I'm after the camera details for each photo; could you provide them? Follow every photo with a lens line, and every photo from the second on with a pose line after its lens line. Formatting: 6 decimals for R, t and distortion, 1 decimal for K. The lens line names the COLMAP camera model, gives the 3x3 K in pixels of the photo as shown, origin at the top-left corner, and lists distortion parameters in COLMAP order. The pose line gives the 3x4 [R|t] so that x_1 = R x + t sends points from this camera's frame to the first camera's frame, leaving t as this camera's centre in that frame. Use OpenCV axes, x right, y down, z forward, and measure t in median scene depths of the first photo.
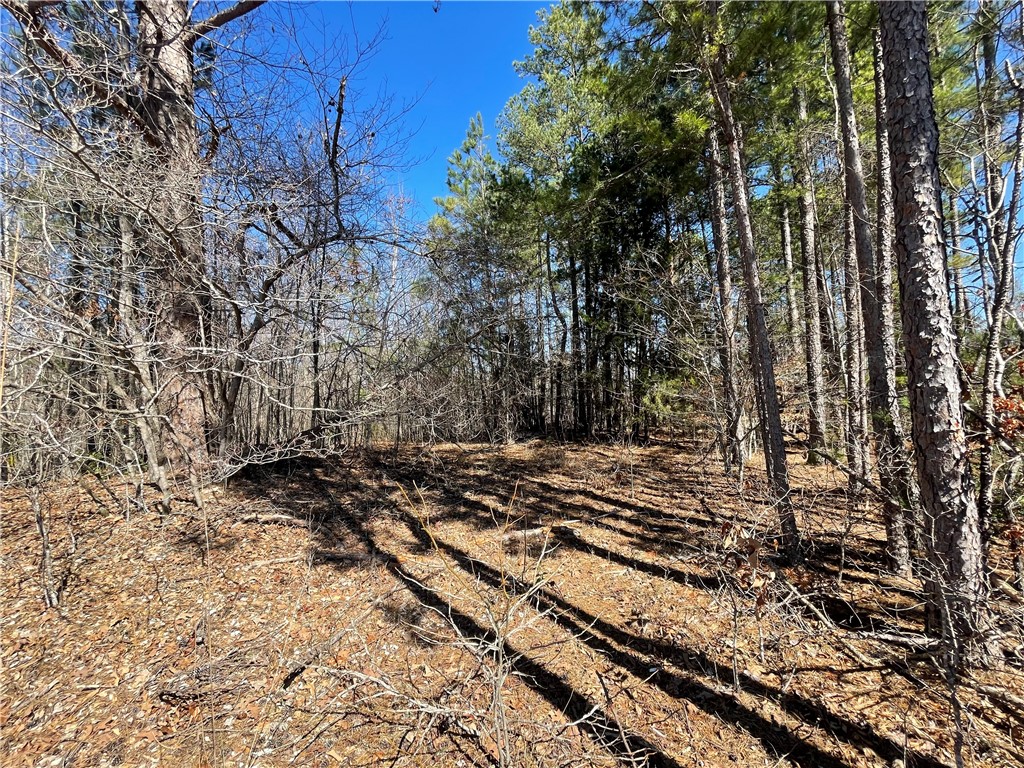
lens RADIAL K [[409.6, 0, 513.9], [0, 409.6, 387.1], [0, 0, 1]] dist [-0.002736, -0.000255]
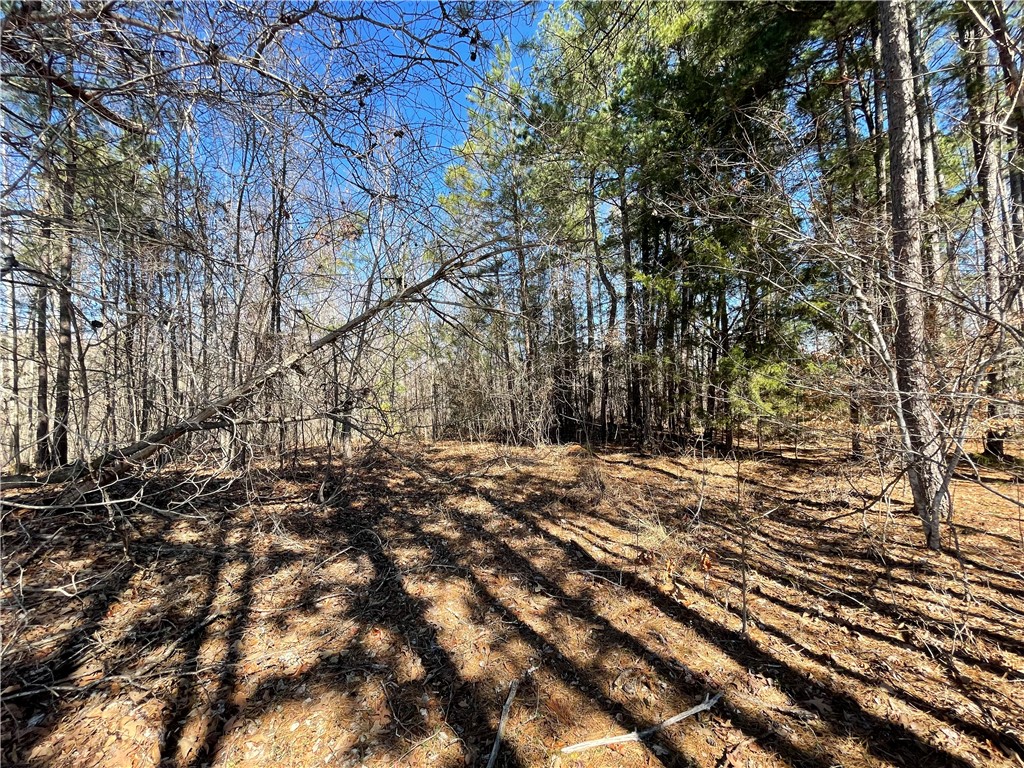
lens RADIAL K [[447.0, 0, 505.1], [0, 447.0, 385.4], [0, 0, 1]] dist [0.003410, 0.000583]
pose [[0.992771, -0.004829, -0.119928, 0.022689], [0.006797, 0.999849, 0.016004, 0.002723], [0.119832, -0.016704, 0.992654, 0.159885]]
